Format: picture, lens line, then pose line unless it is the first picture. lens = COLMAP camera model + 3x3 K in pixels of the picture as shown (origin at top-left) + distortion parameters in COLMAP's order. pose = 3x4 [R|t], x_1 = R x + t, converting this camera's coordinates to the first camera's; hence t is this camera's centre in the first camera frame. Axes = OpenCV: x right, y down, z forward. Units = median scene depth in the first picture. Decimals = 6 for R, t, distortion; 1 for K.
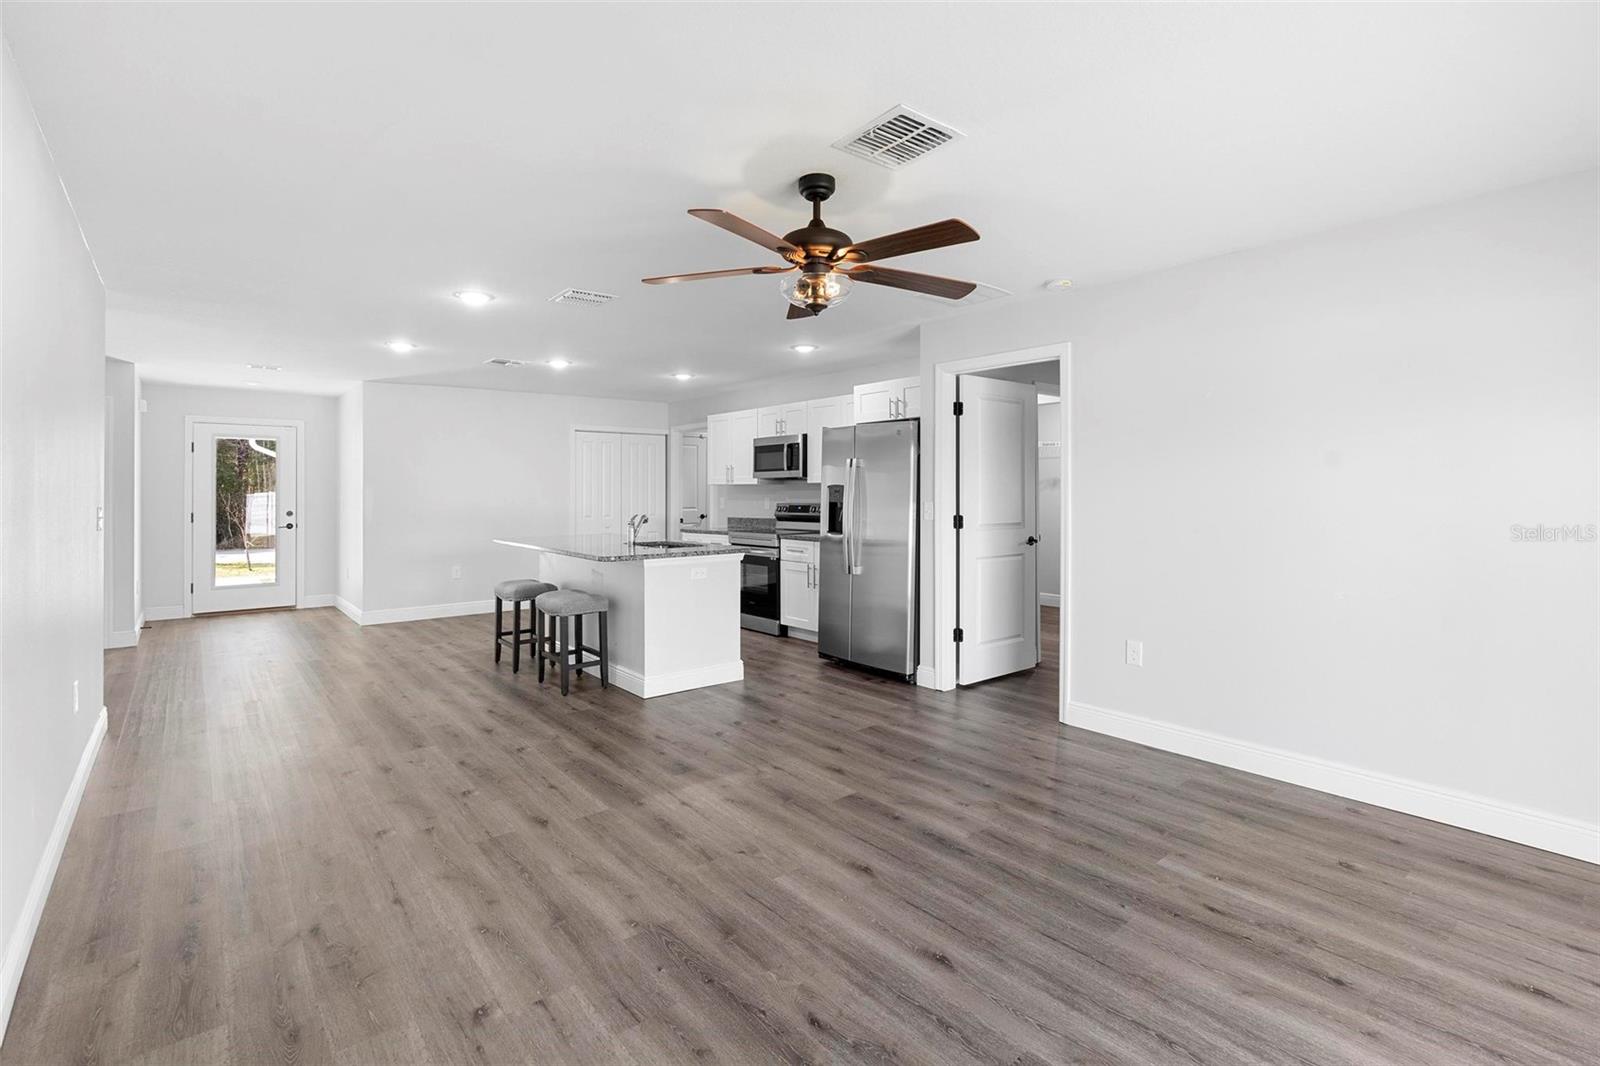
lens RADIAL K [[722.0, 0, 780.3], [0, 722.0, 497.5], [0, 0, 1]] dist [-0.006560, 0.002345]
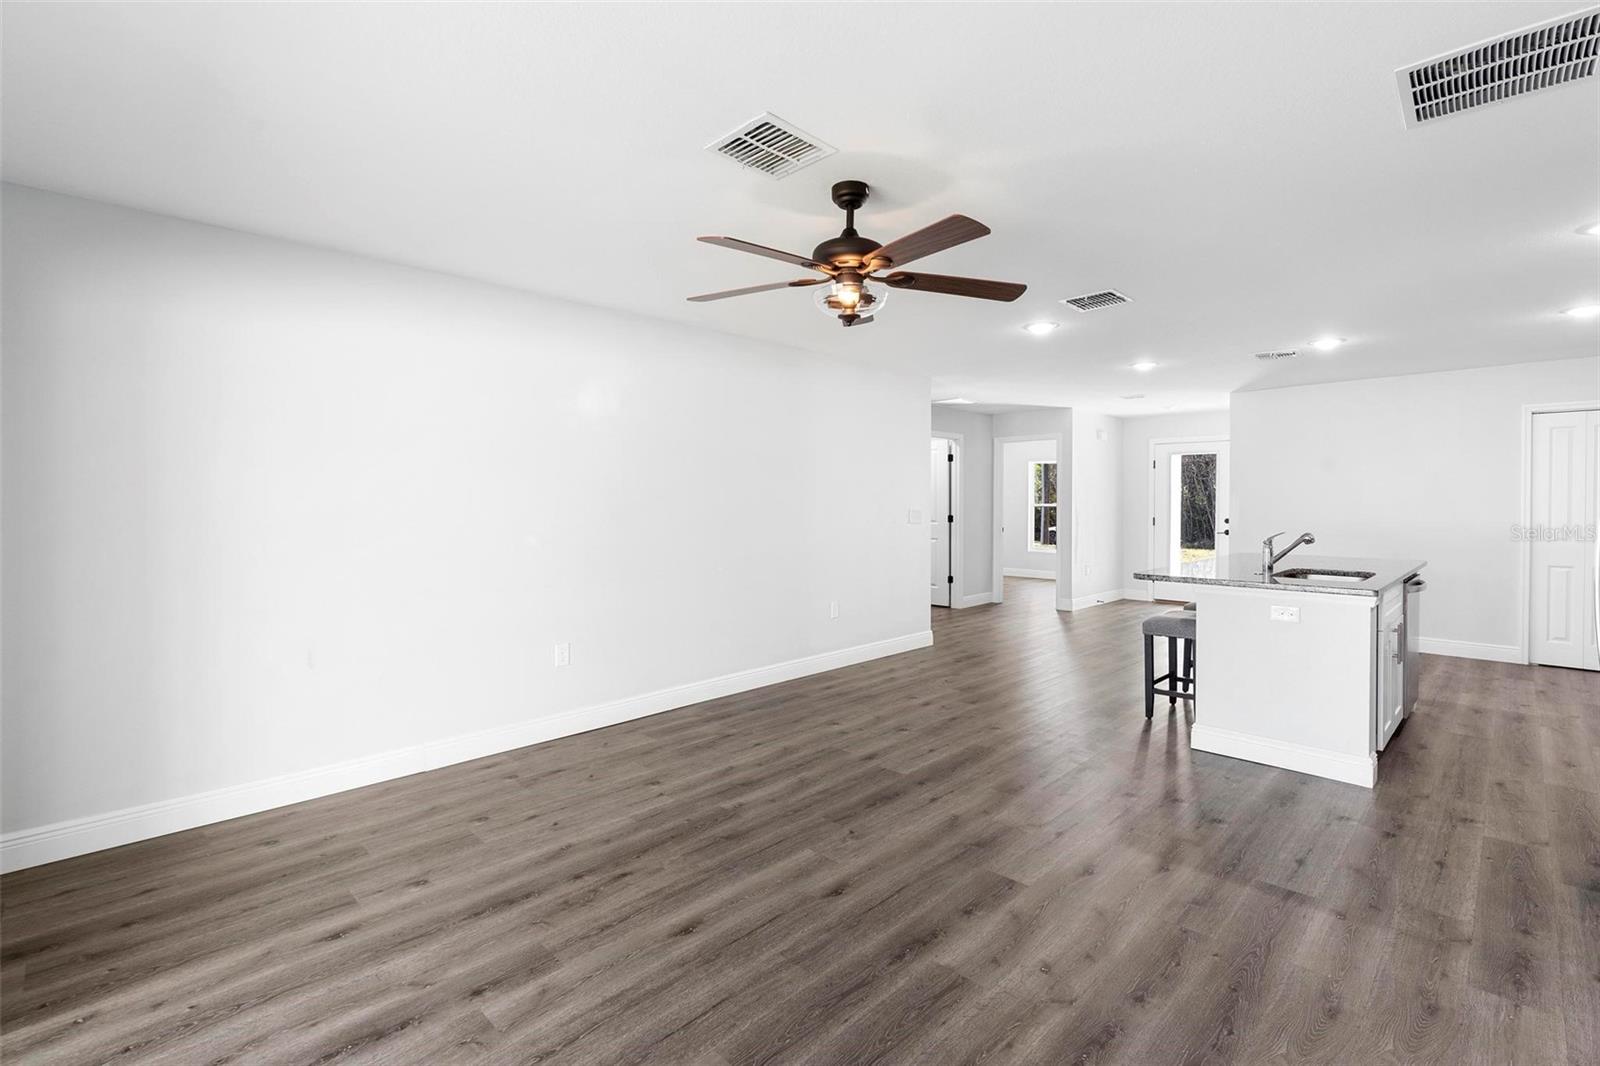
lens RADIAL K [[722.0, 0, 824.2], [0, 722.0, 519.6], [0, 0, 1]] dist [-0.006560, 0.002345]
pose [[0.141980, 0.027889, -0.989477, 0.518248], [-0.009592, 0.999595, 0.026798, -0.005058], [0.989823, 0.005686, 0.142190, 0.412059]]
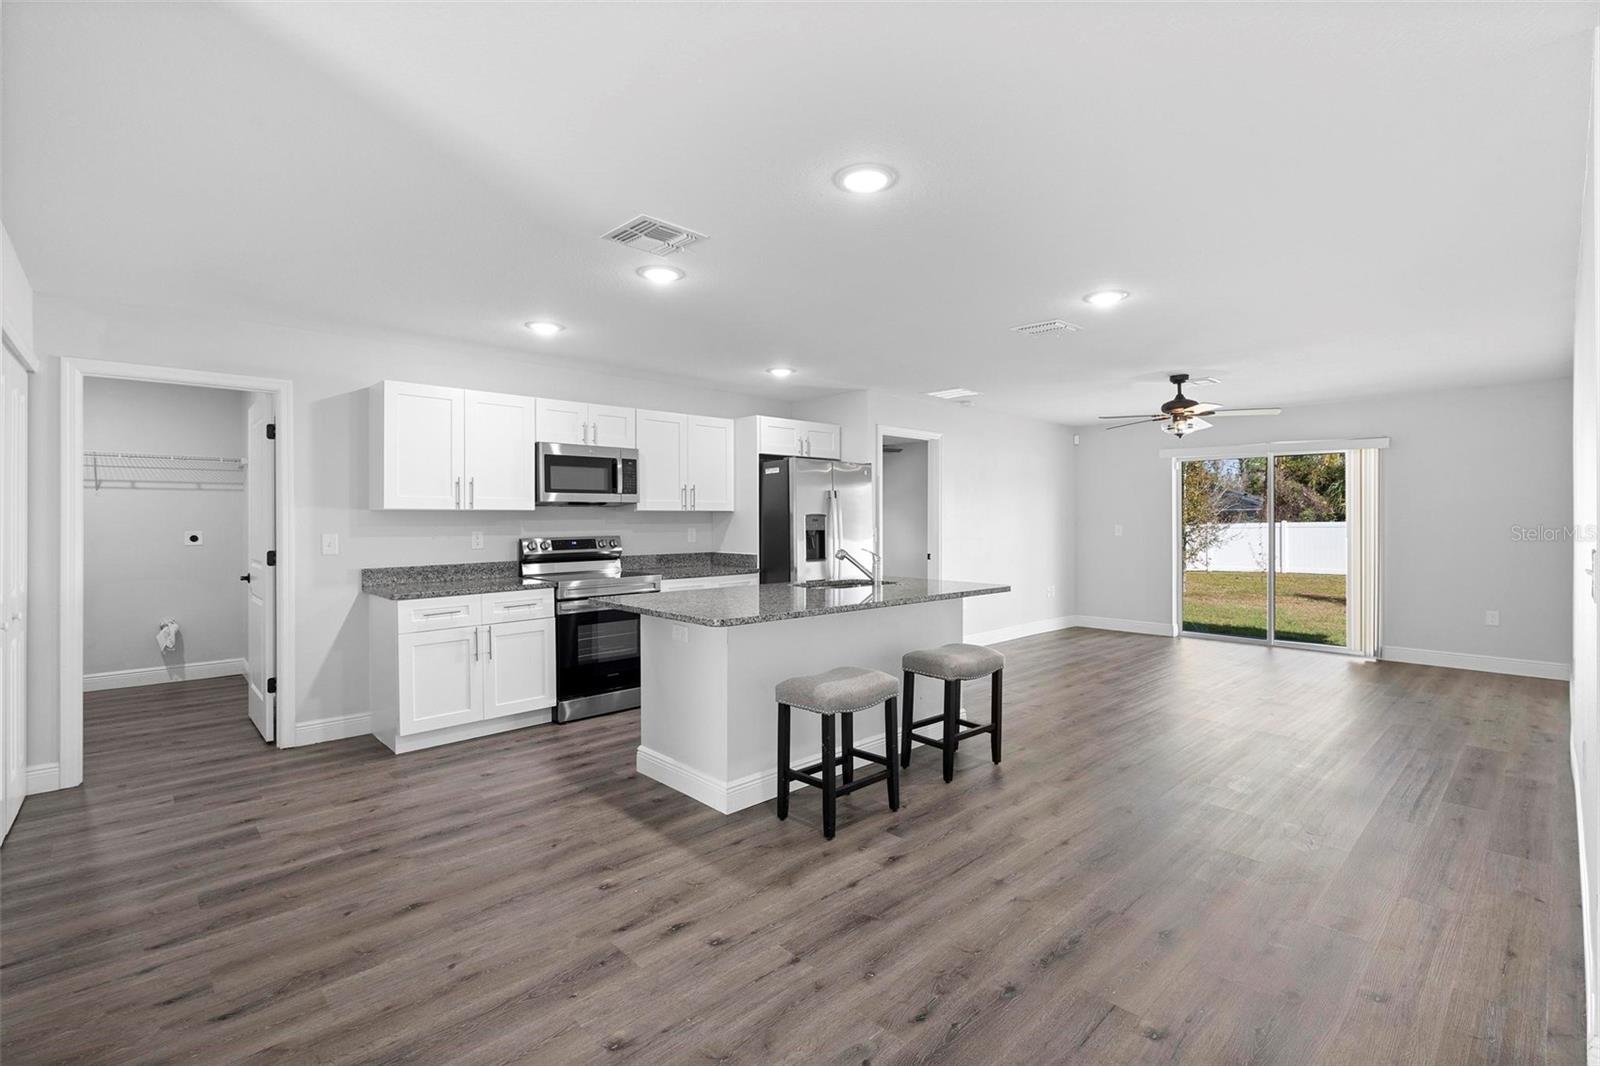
lens RADIAL K [[722.0, 0, 797.9], [0, 722.0, 518.6], [0, 0, 1]] dist [-0.006560, 0.002345]
pose [[-0.060151, 0.000353, 0.998189, -1.049470], [0.011907, 0.999929, 0.000364, -0.011752], [-0.998118, 0.011907, -0.060150, 1.166712]]
